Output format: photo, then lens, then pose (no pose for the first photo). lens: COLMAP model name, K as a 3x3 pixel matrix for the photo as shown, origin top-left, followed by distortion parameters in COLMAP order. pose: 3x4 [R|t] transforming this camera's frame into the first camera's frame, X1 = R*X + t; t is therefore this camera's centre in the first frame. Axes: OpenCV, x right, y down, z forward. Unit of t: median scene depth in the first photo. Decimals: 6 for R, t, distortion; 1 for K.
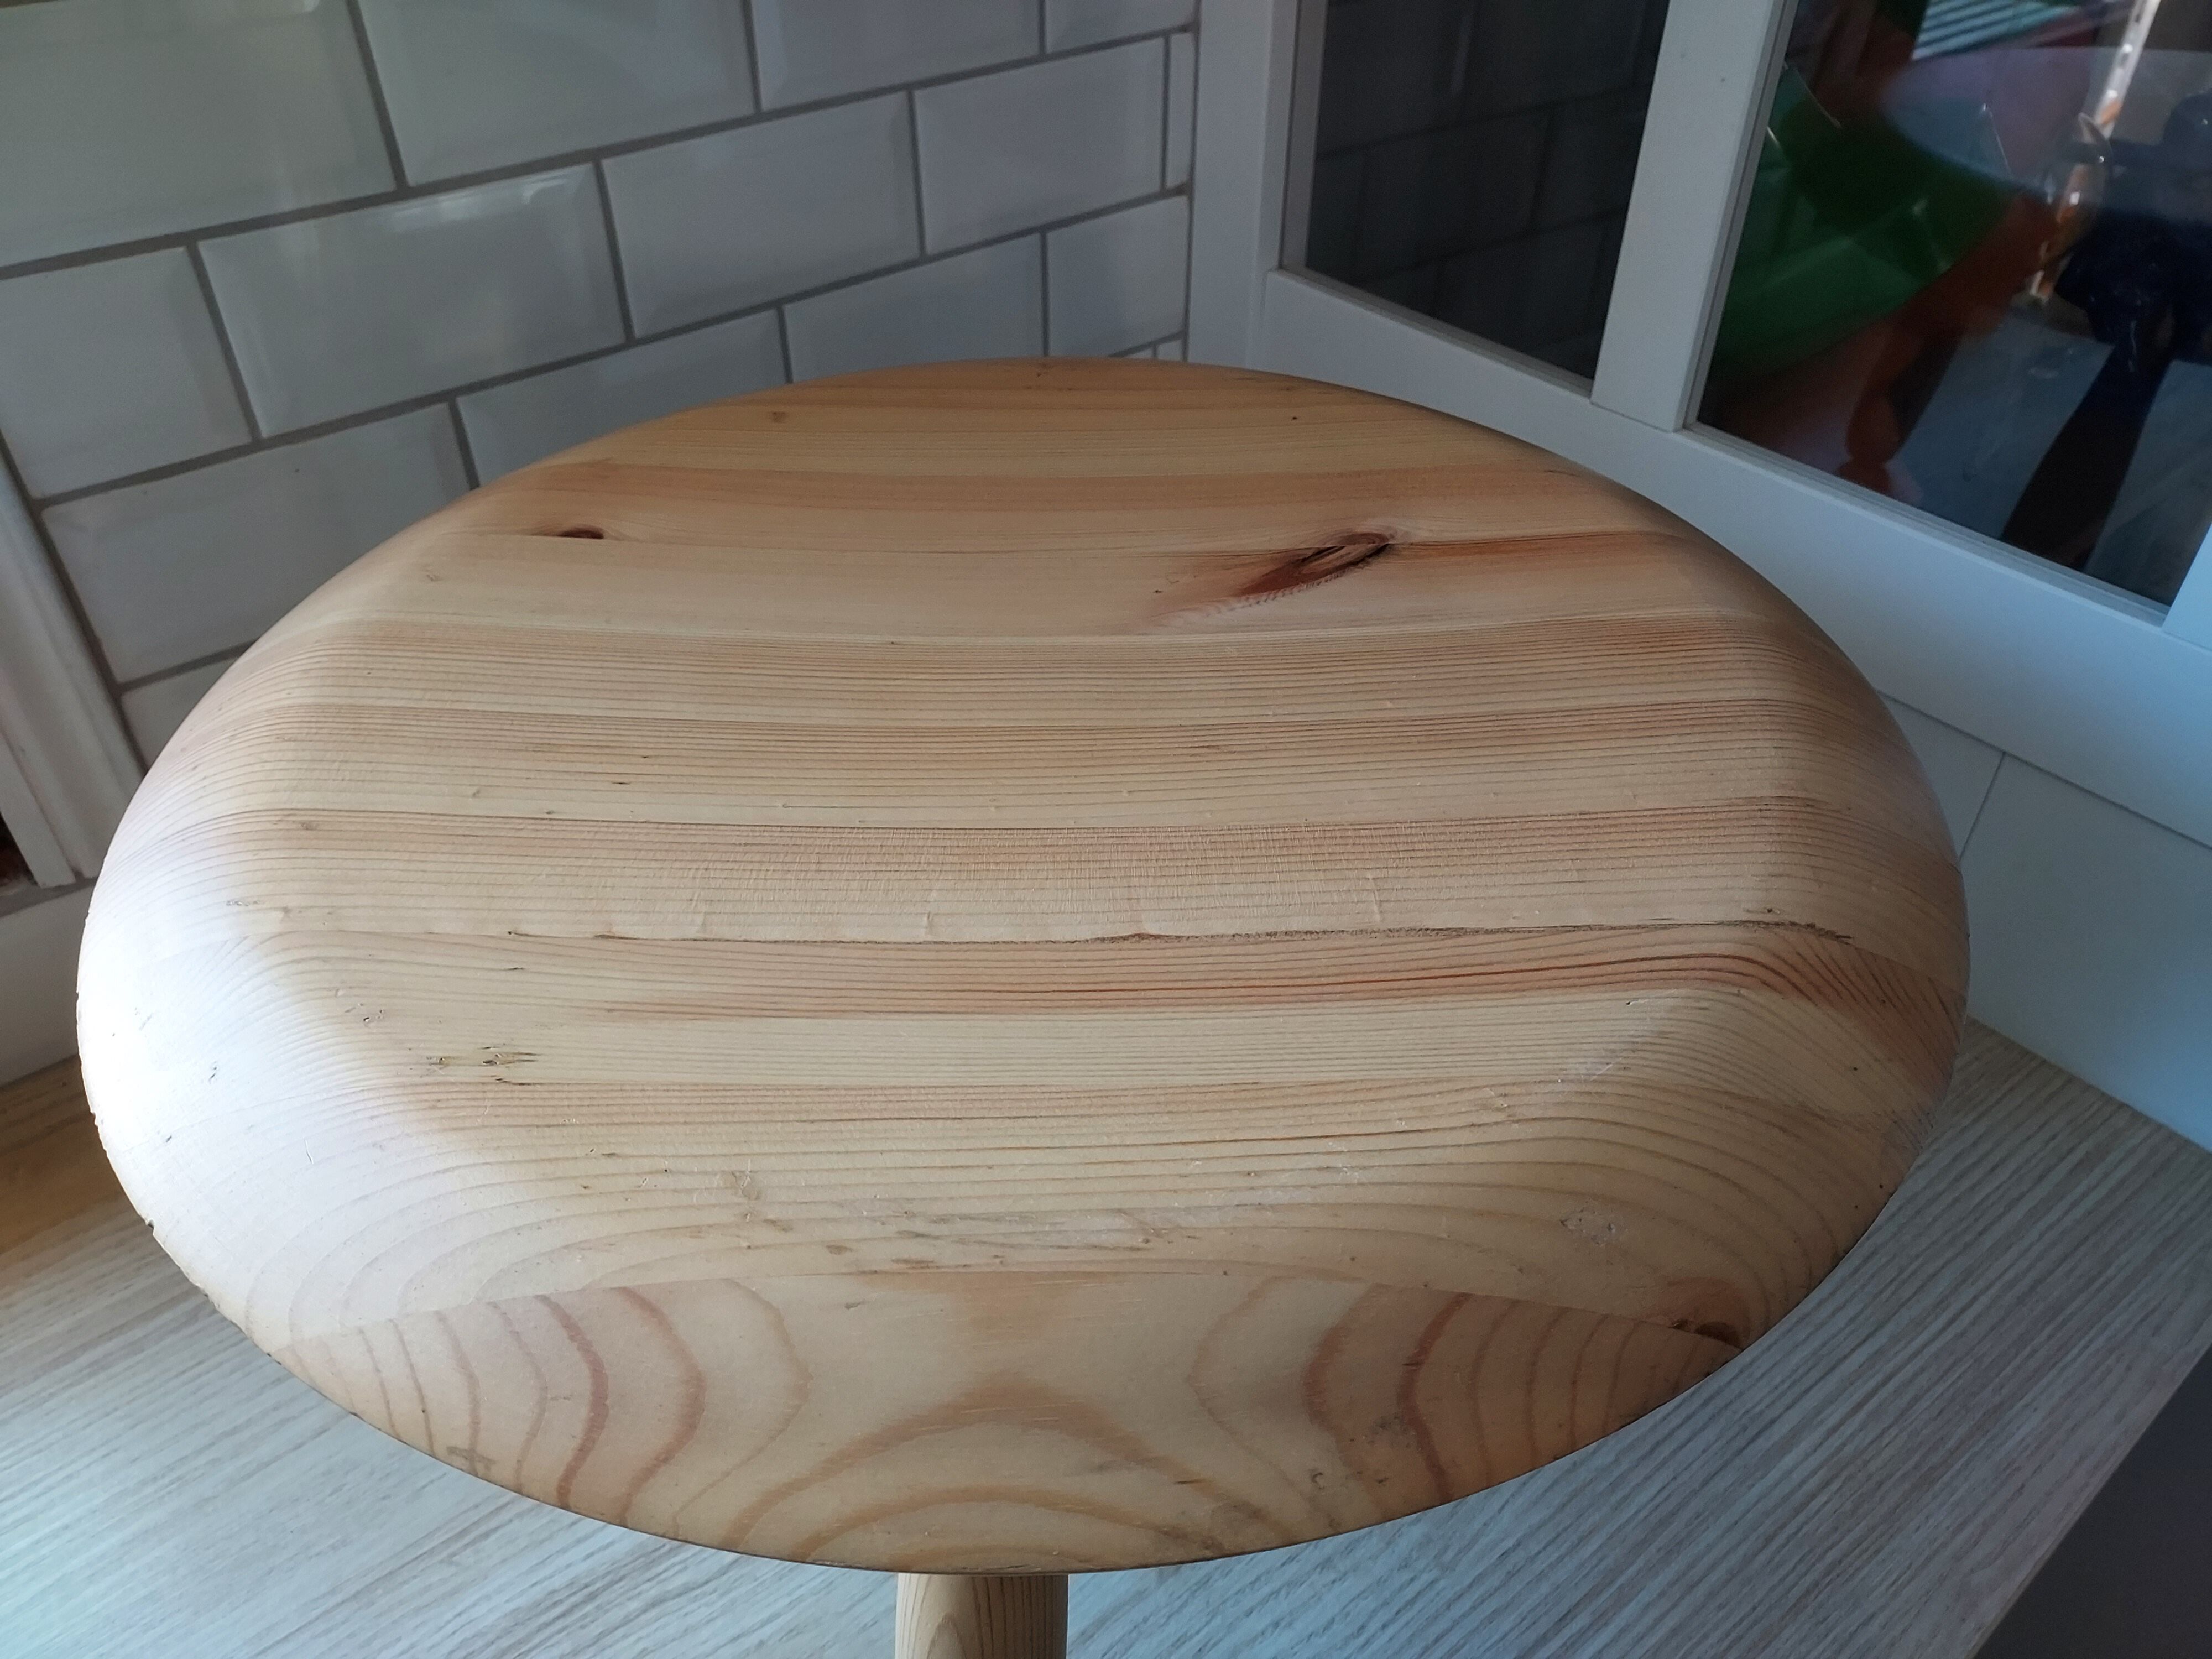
lens RADIAL K [[1618.3, 0, 1109.9], [0, 1618.3, 828.9], [0, 0, 1]] dist [0.015836, 0.008158]
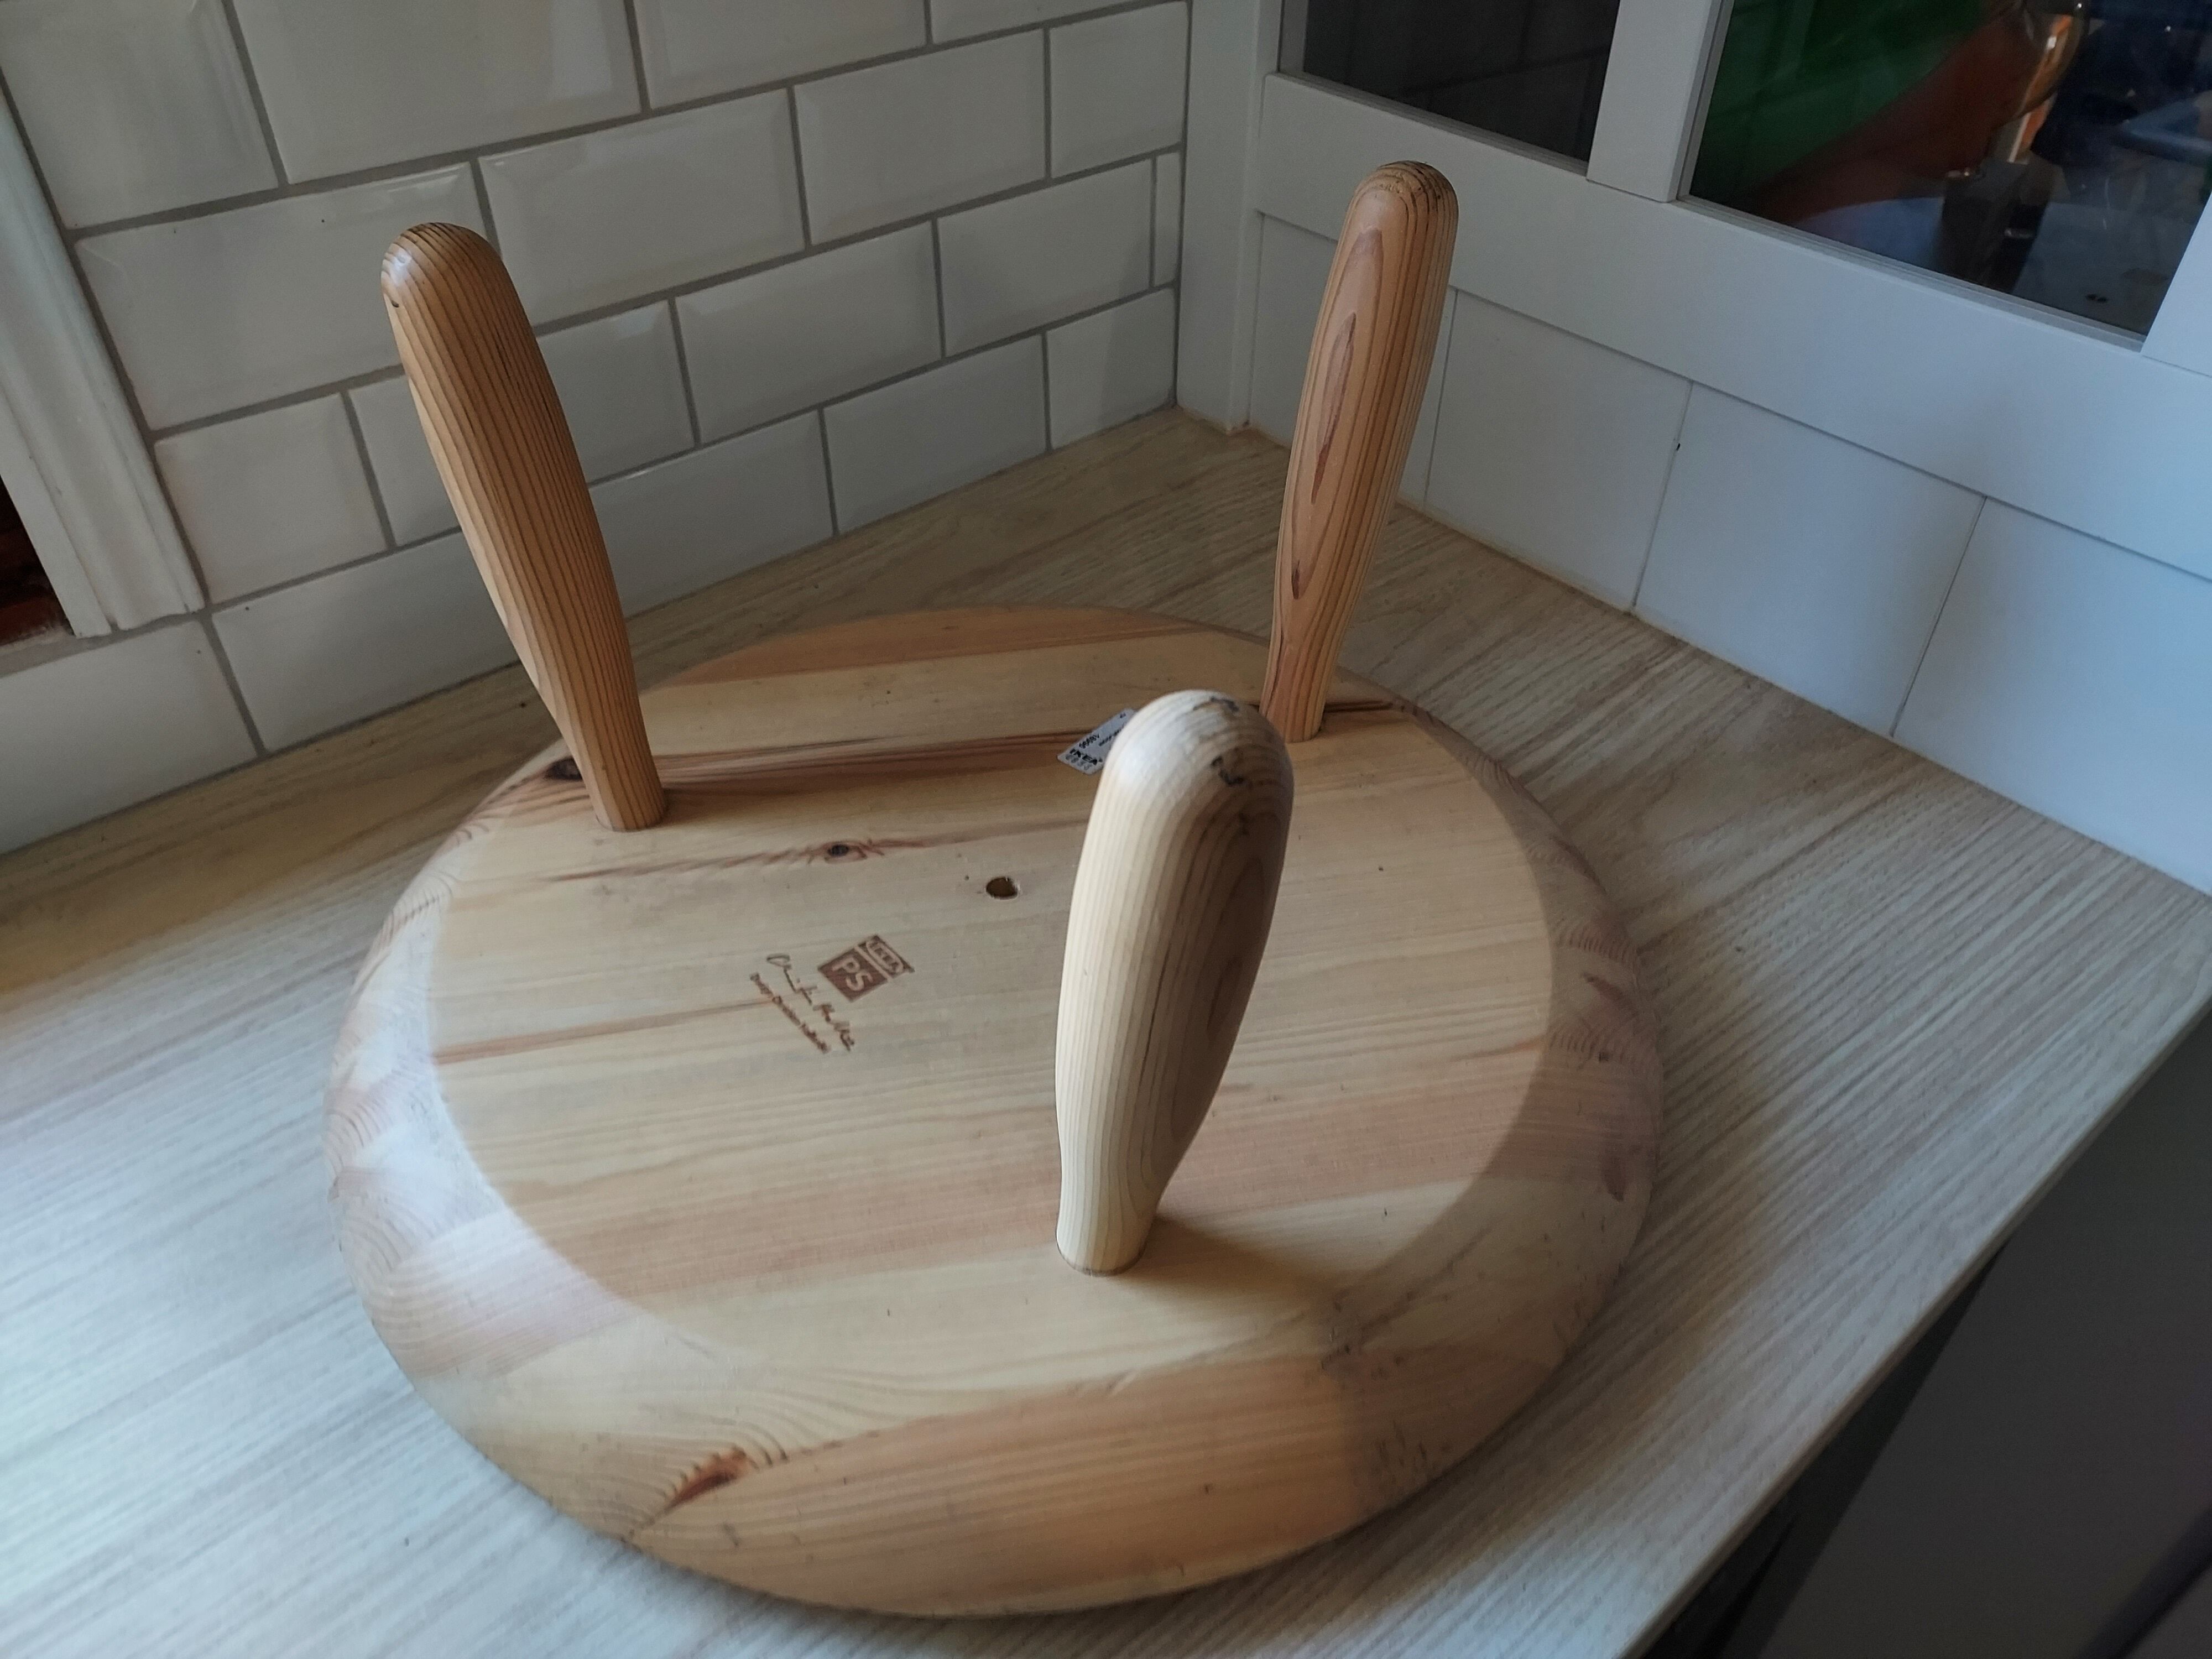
lens RADIAL K [[1618.3, 0, 1111.1], [0, 1618.3, 831.2], [0, 0, 1]] dist [0.015836, 0.008158]
pose [[0.999845, -0.007647, 0.015835, -0.029157], [0.007294, 0.999726, 0.022262, 0.158153], [-0.016000, -0.022143, 0.999627, -0.037690]]
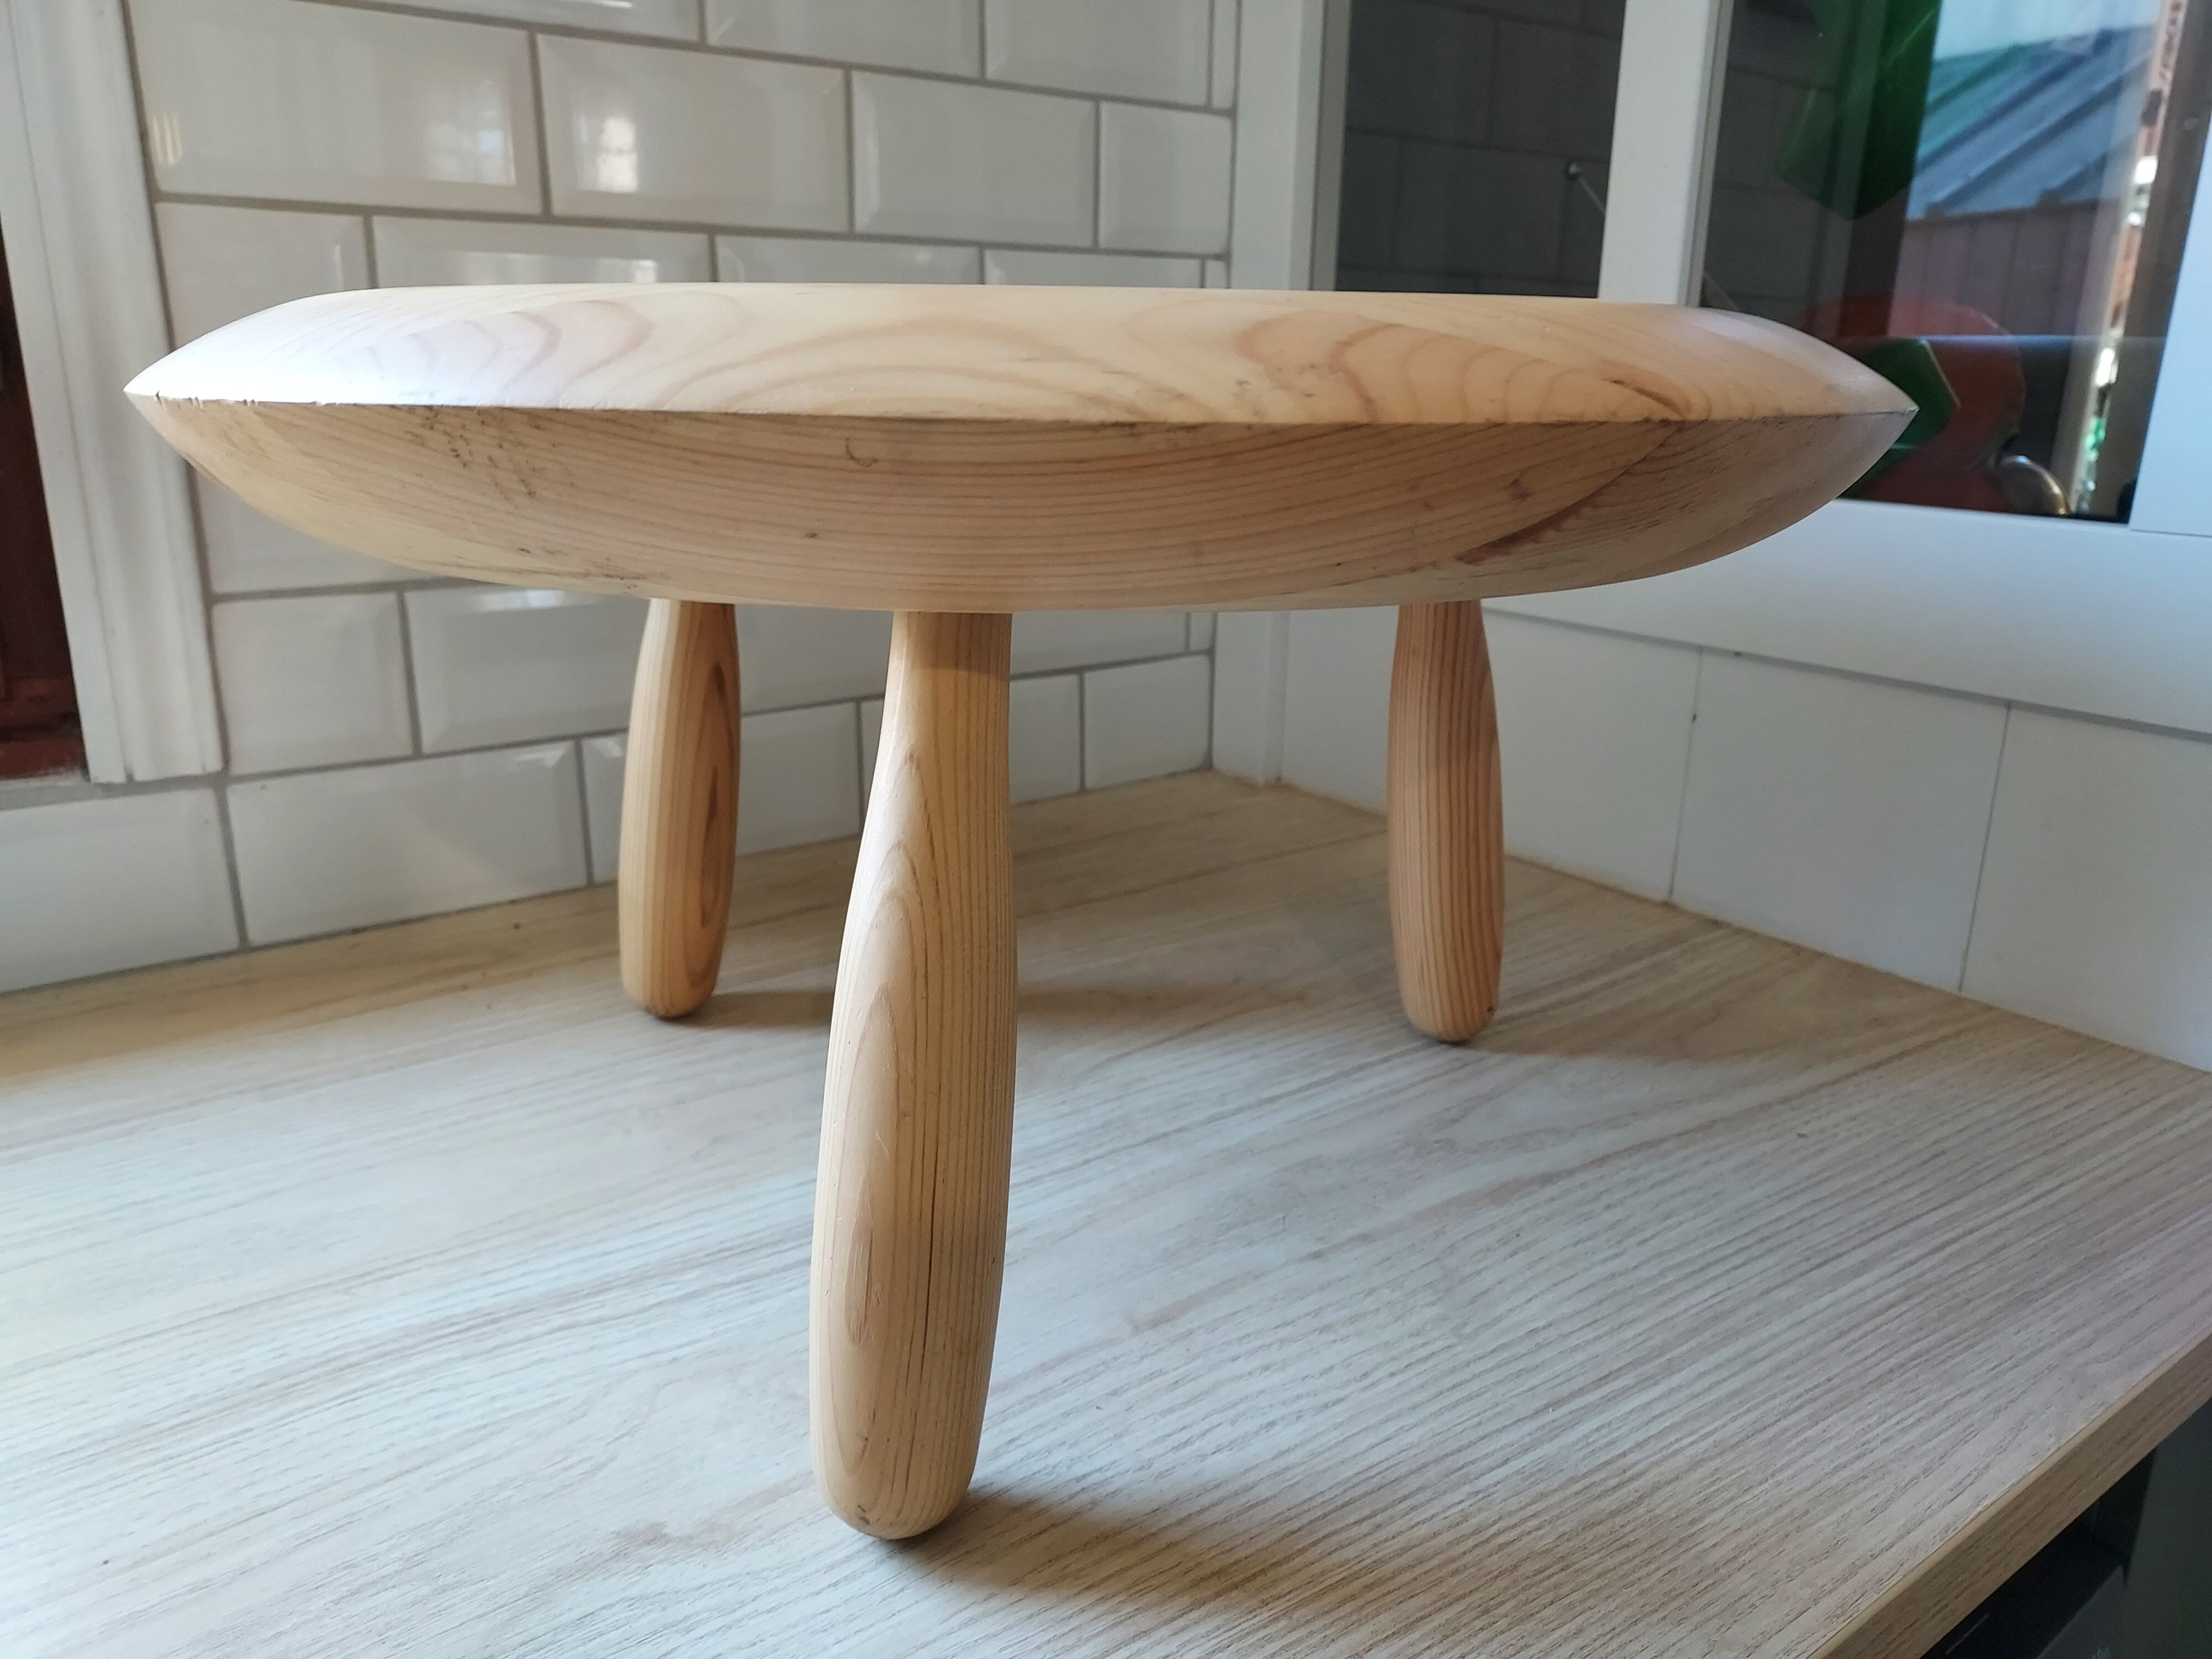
lens RADIAL K [[1618.3, 0, 1108.3], [0, 1618.3, 827.1], [0, 0, 1]] dist [0.015836, 0.008158]
pose [[0.998635, 0.024046, -0.046369, 0.045403], [-0.039555, 0.927907, -0.370709, 0.478770], [0.034112, 0.372037, 0.927591, 0.079529]]
